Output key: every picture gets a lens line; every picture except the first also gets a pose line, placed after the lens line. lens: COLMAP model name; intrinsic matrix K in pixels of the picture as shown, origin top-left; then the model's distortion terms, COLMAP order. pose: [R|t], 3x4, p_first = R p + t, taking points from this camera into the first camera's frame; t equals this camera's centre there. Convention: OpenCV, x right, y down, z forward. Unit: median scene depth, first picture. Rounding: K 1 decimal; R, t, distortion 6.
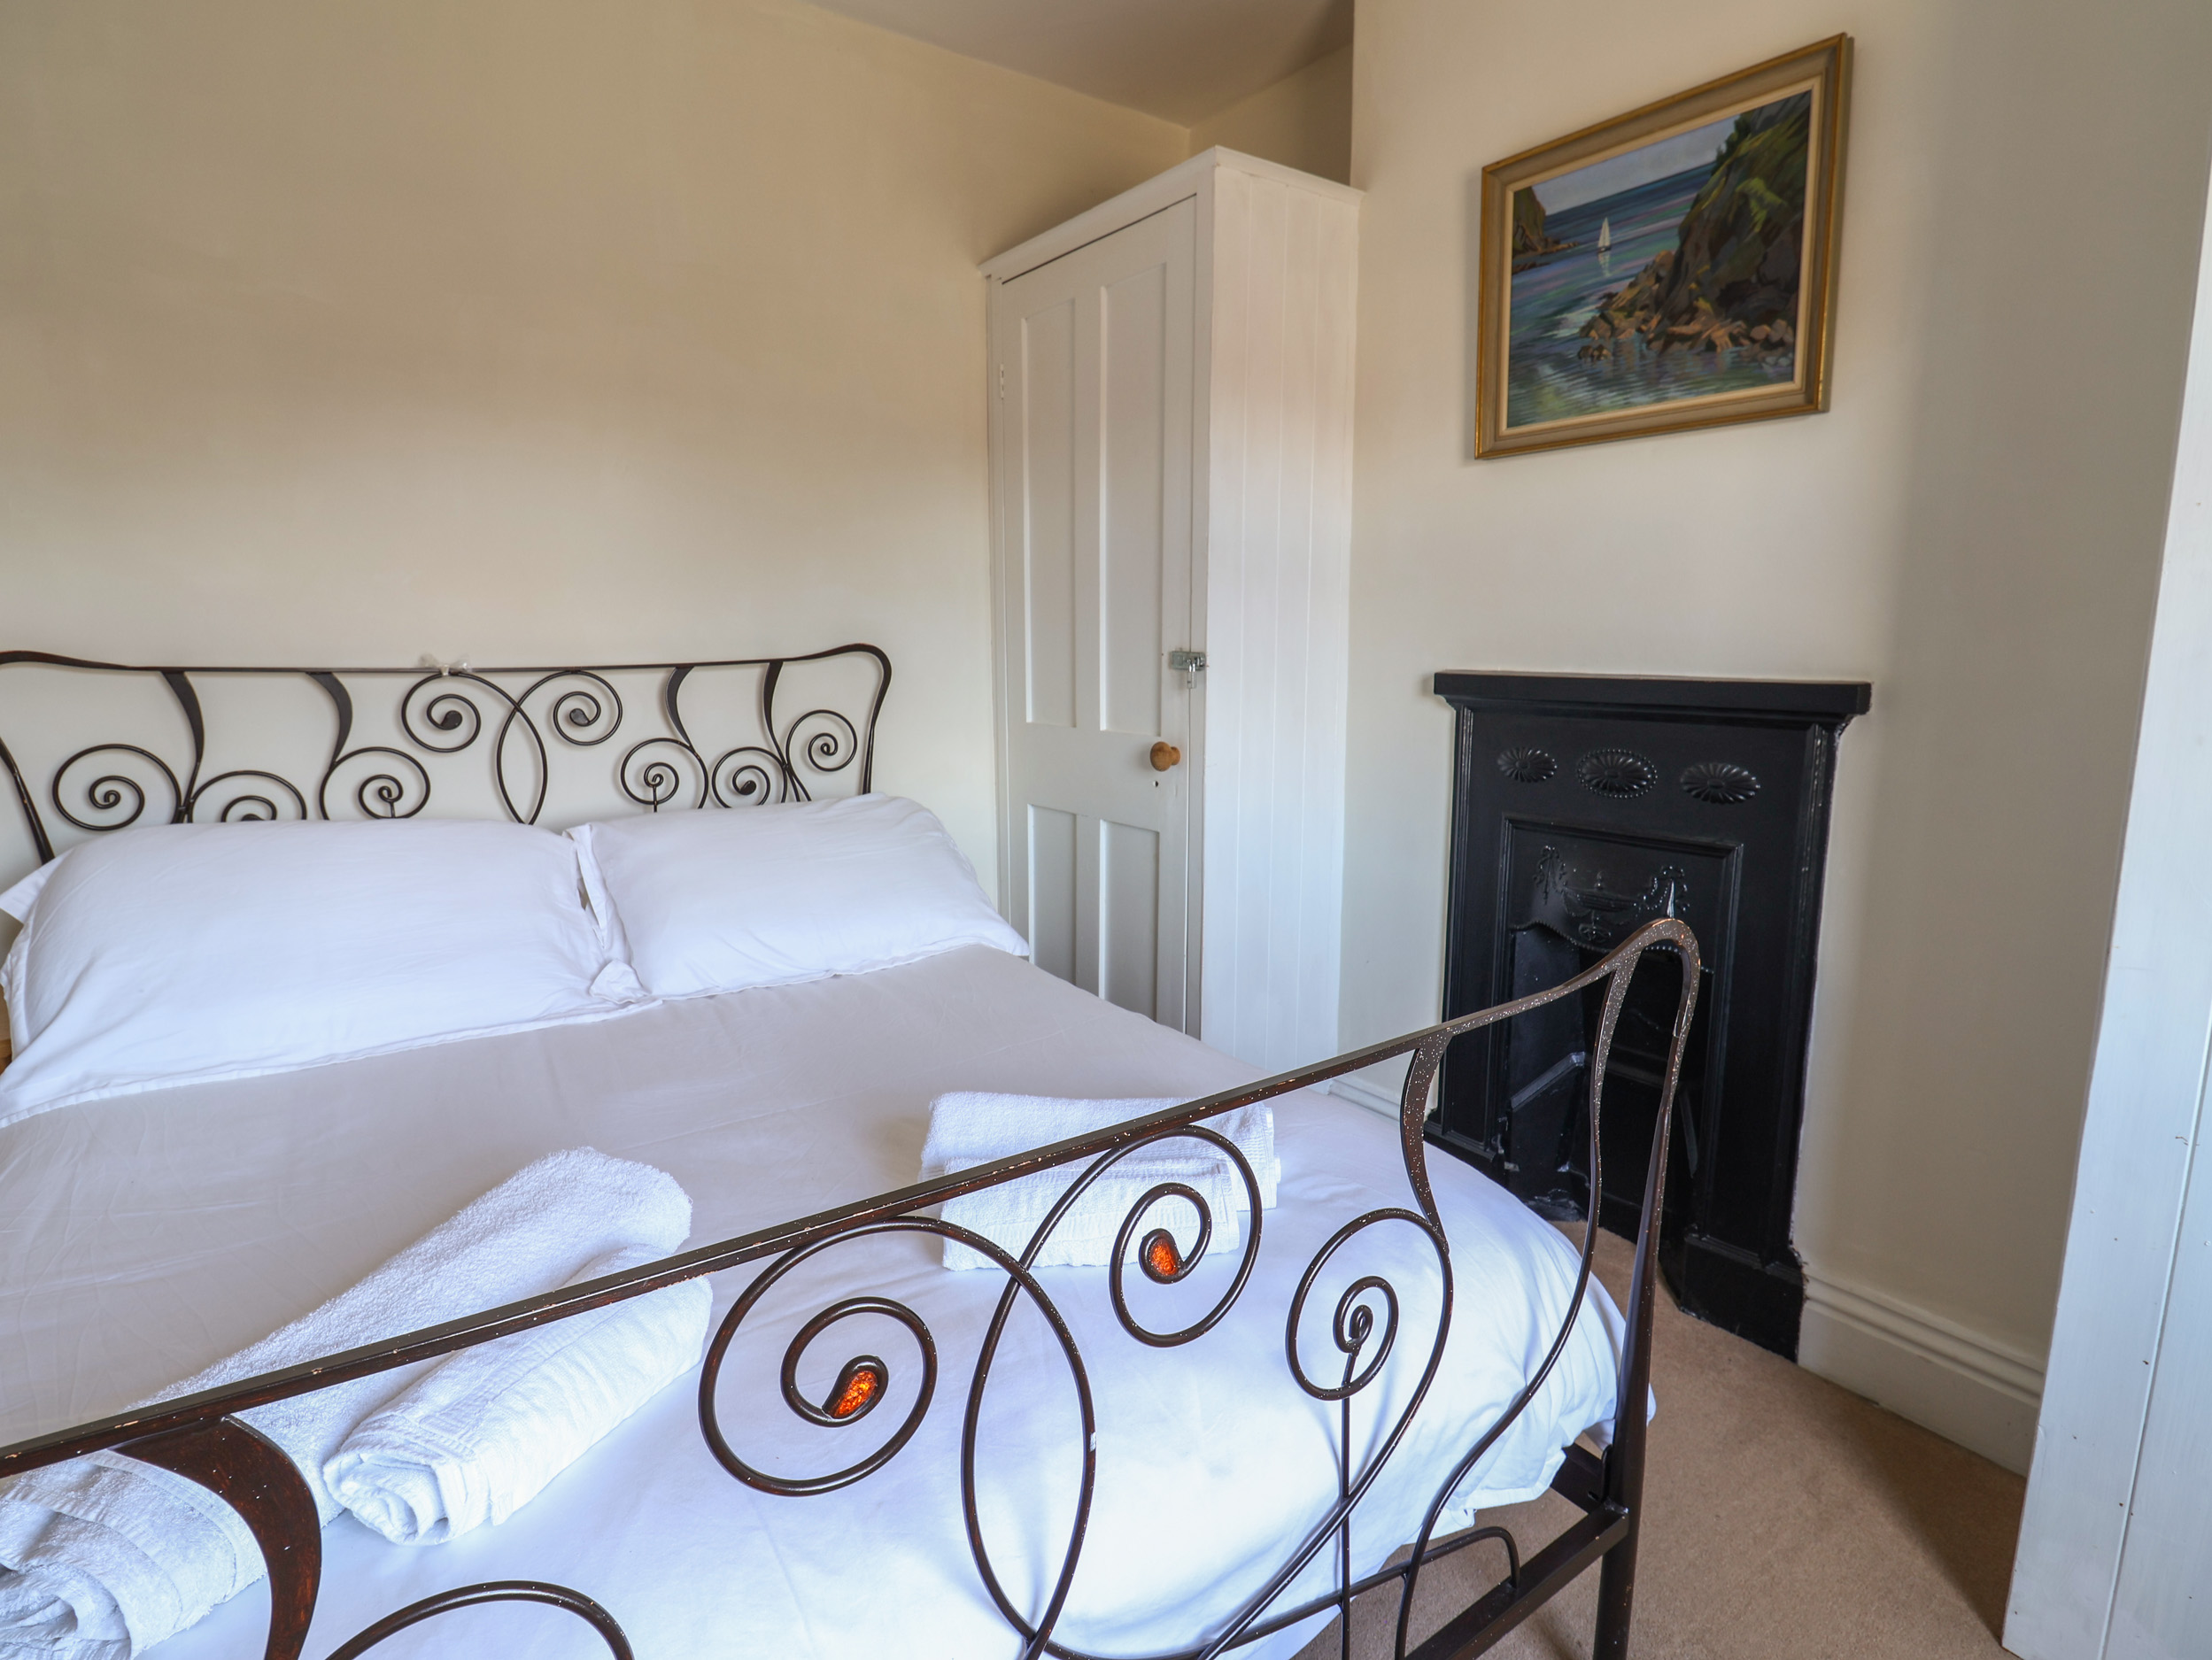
lens RADIAL K [[1166.5, 0, 1107.5], [0, 1166.5, 838.3], [0, 0, 1]] dist [0.000584, -0.015683]
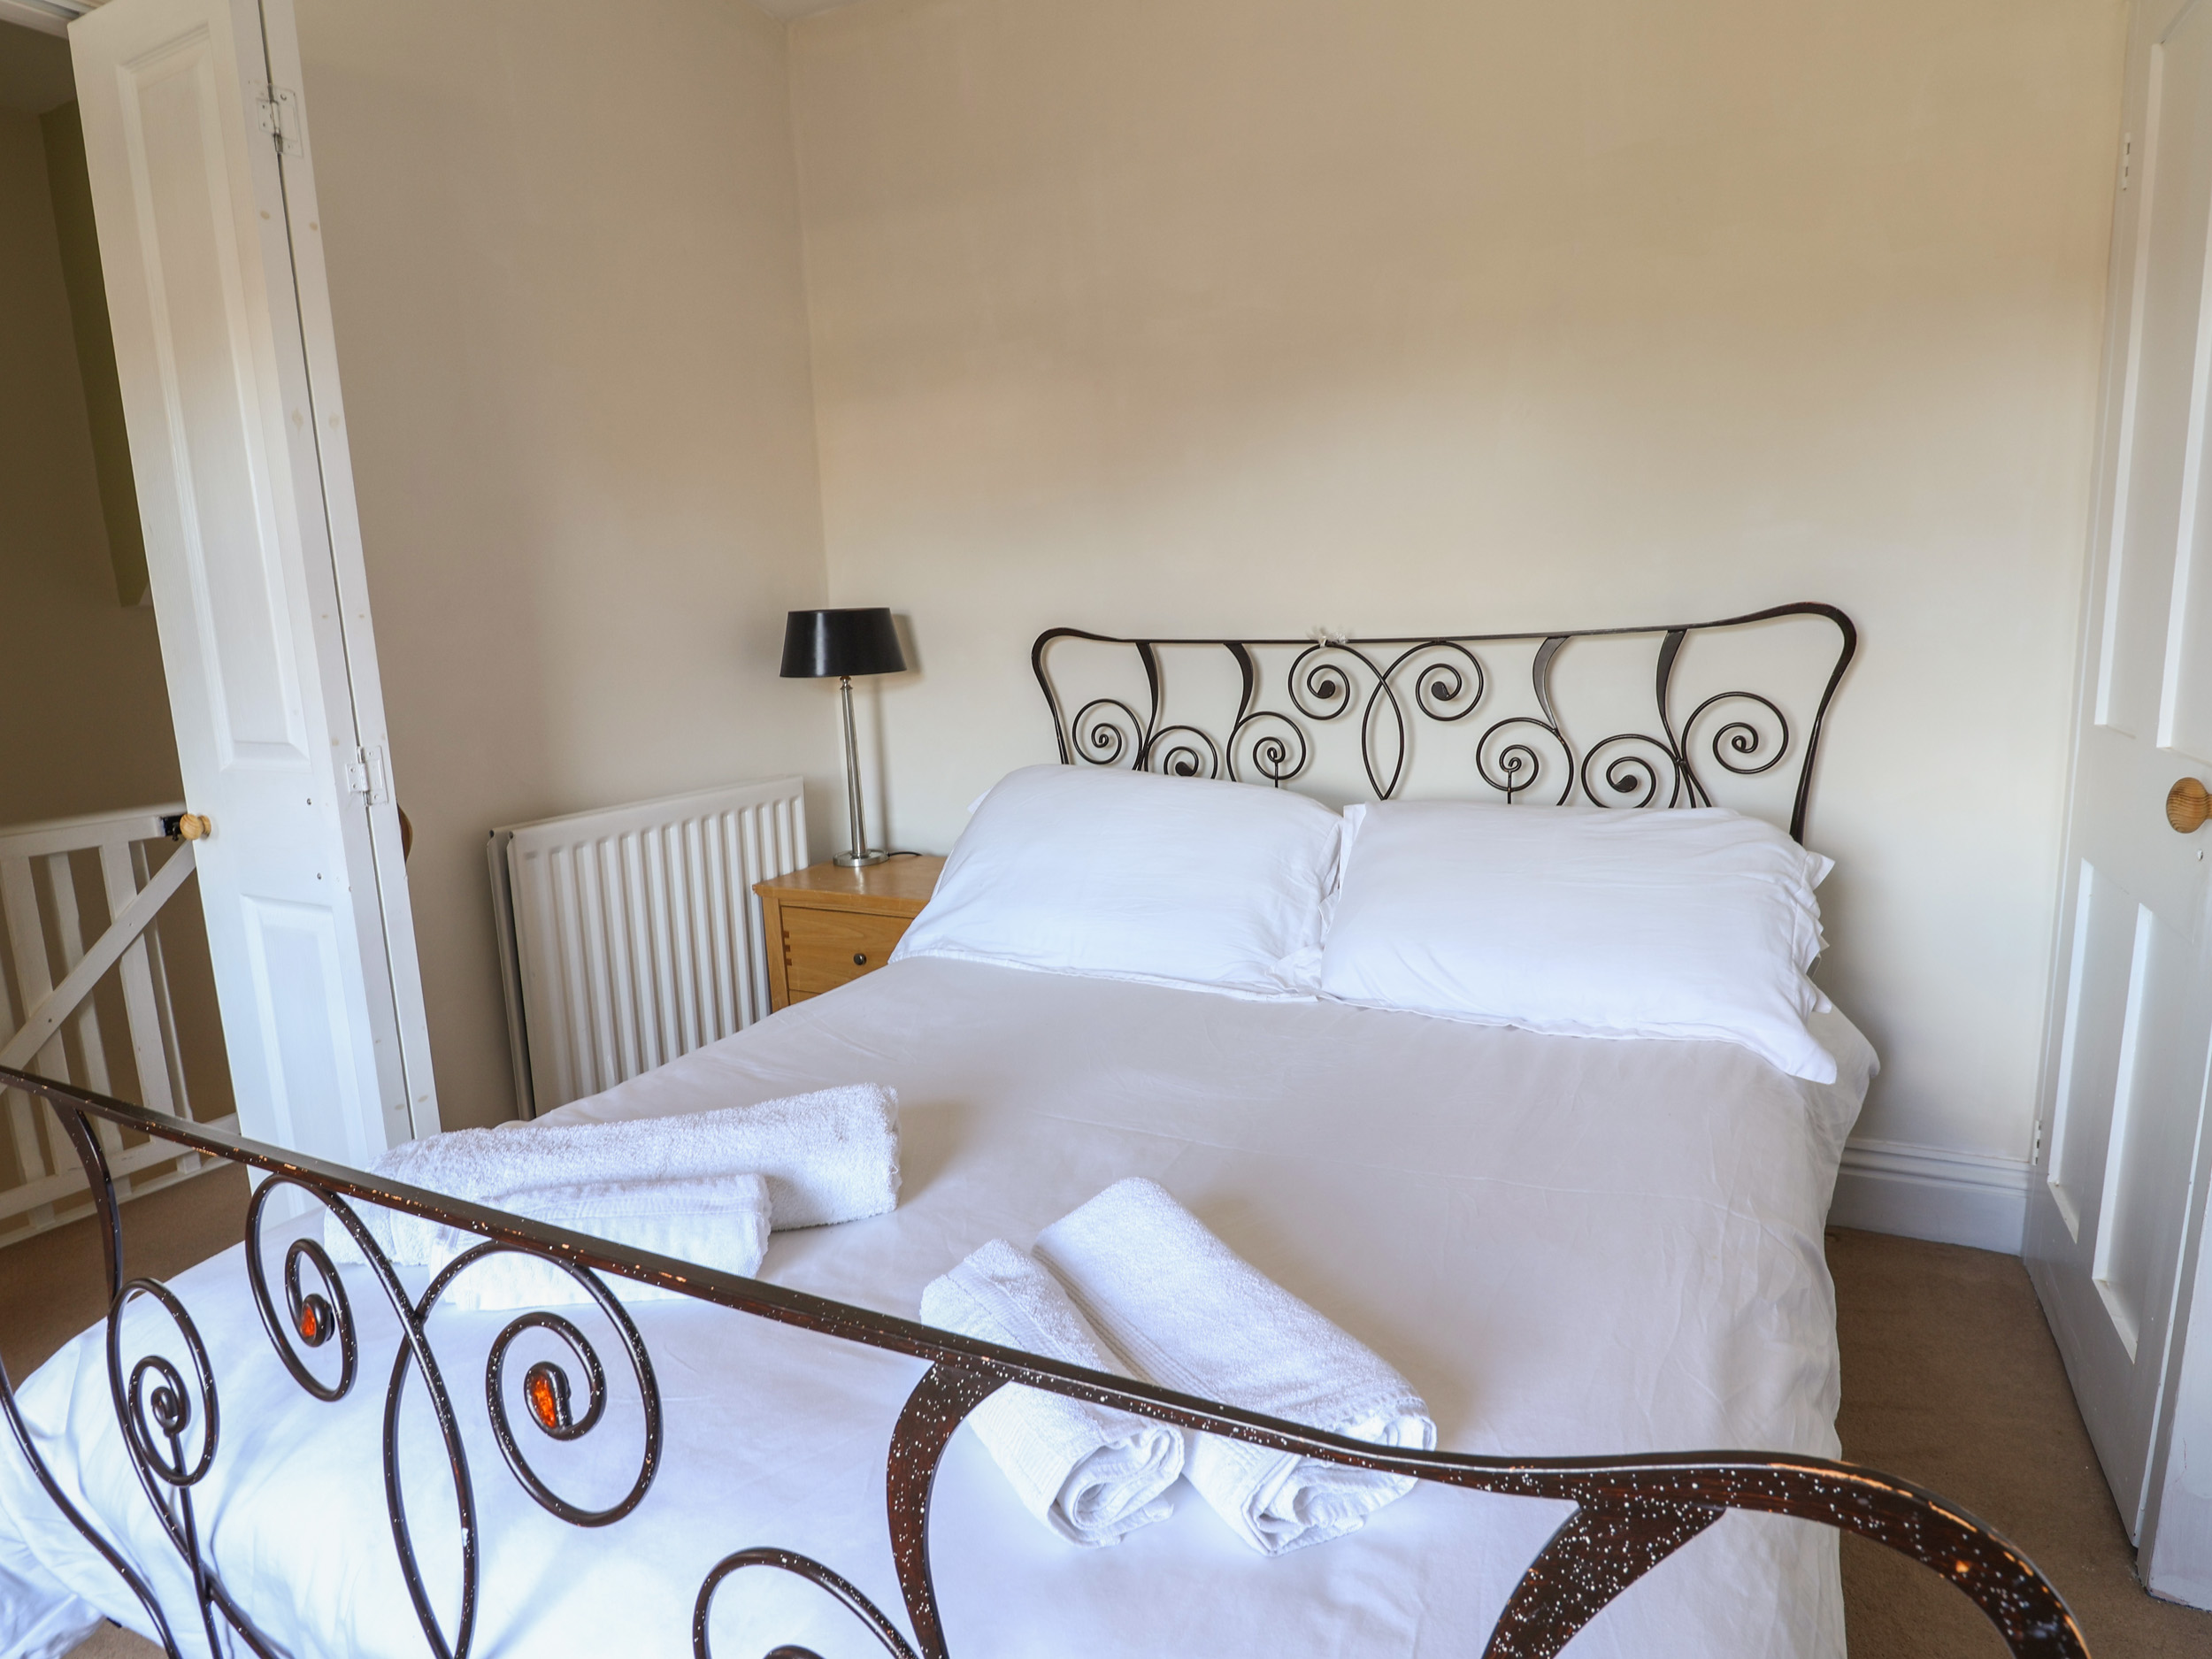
lens RADIAL K [[1212.2, 0, 1106.3], [0, 1212.2, 820.8], [0, 0, 1]] dist [-0.000458, 0.000581]
pose [[0.467308, 0.126974, -0.874929, 0.294737], [-0.119942, 0.989589, 0.079552, -0.046027], [0.875921, 0.067766, 0.477672, 0.306520]]
